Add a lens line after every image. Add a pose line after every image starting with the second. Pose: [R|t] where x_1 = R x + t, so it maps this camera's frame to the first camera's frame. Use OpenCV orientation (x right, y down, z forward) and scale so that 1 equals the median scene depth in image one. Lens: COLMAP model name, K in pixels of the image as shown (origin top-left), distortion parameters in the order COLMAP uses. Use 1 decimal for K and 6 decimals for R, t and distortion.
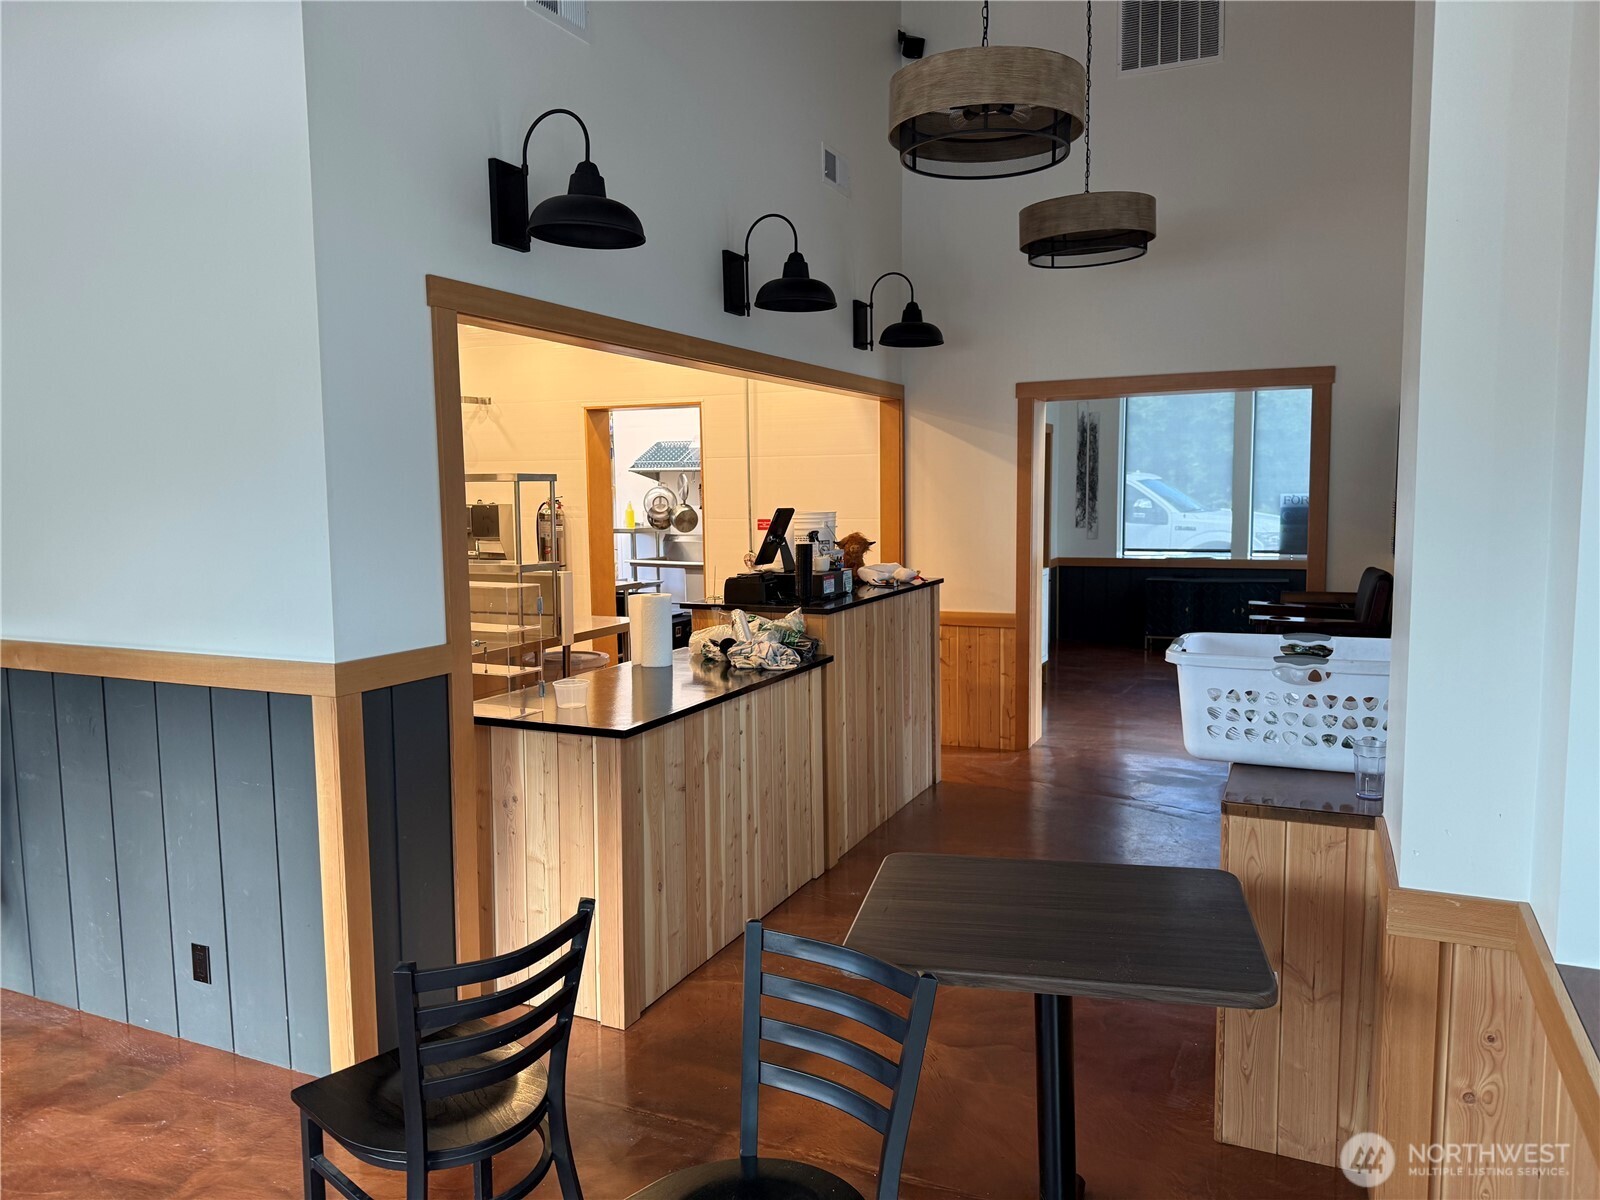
lens RADIAL K [[1138.5, 0, 800.0], [0, 1138.5, 600.0], [0, 0, 1]] dist [0.023789, -0.049919]
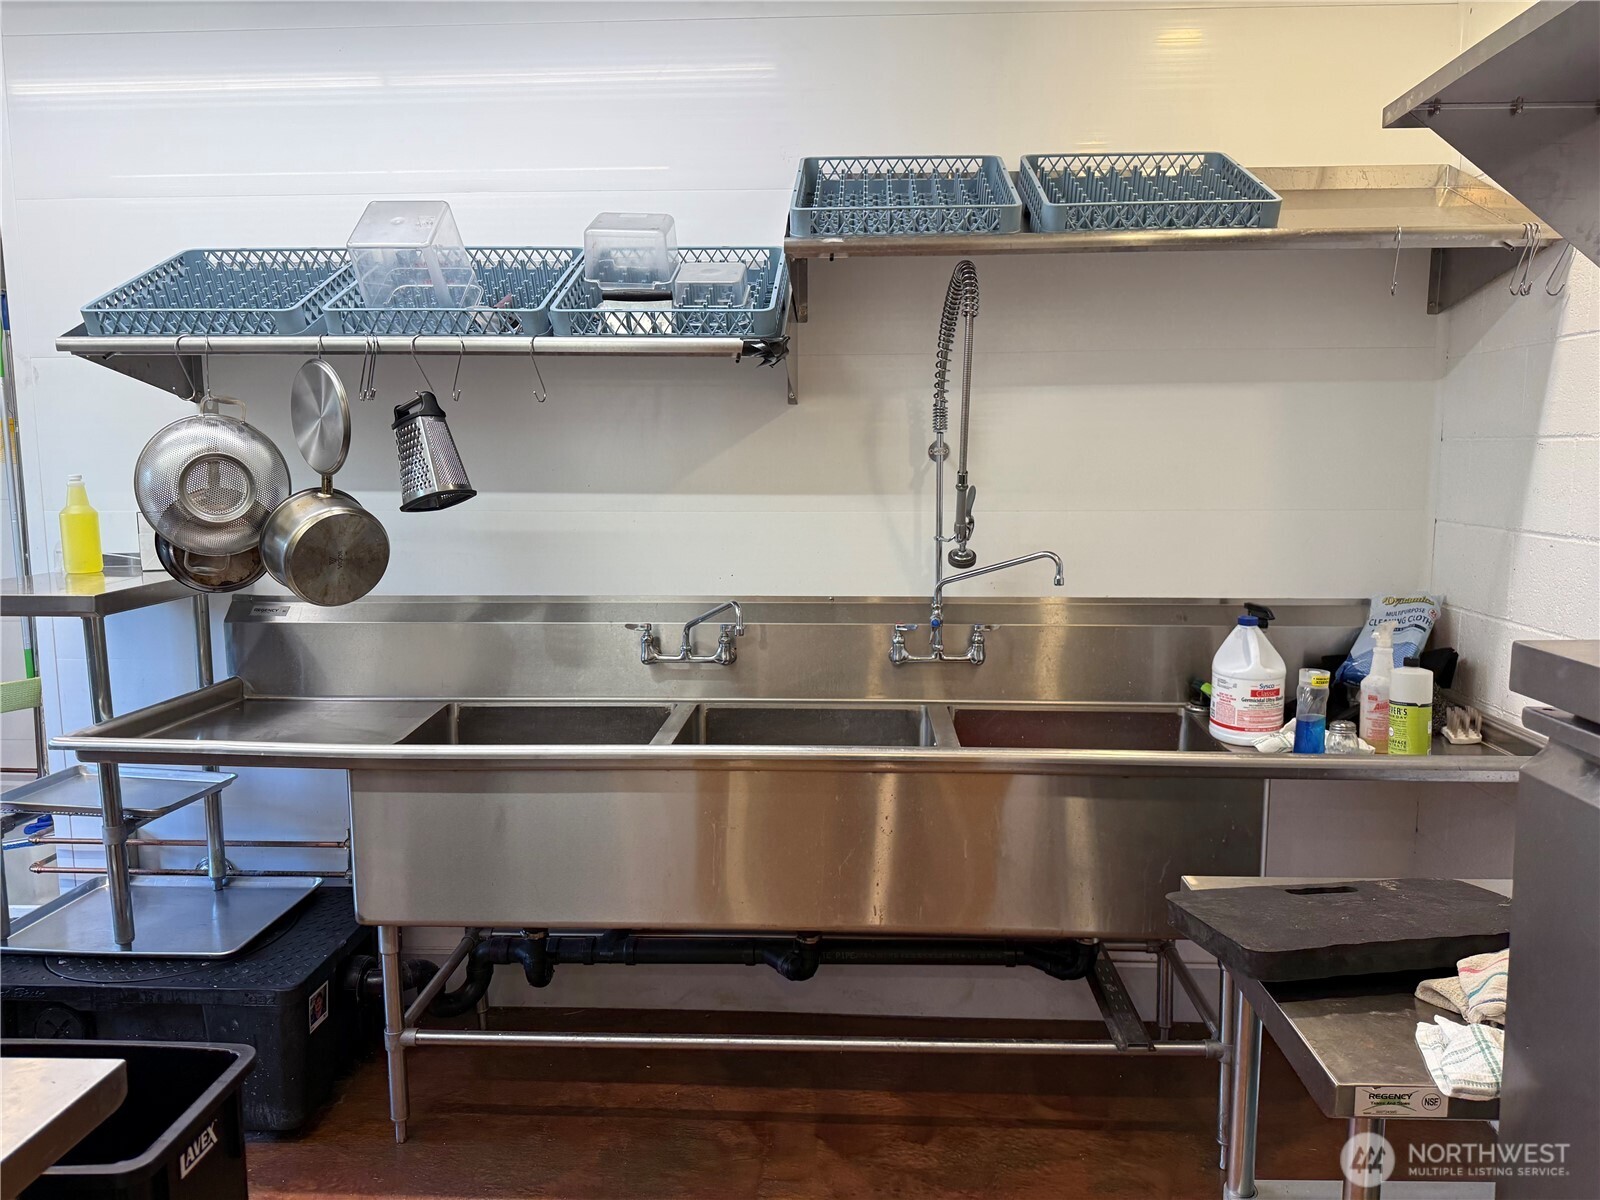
lens RADIAL K [[1138.5, 0, 800.0], [0, 1138.5, 600.0], [0, 0, 1]] dist [0.023789, -0.049919]
pose [[0.927961, -0.040599, 0.370460, -0.098132], [0.029815, 0.998950, 0.034793, -0.065635], [-0.371483, -0.021242, 0.928197, 0.730265]]
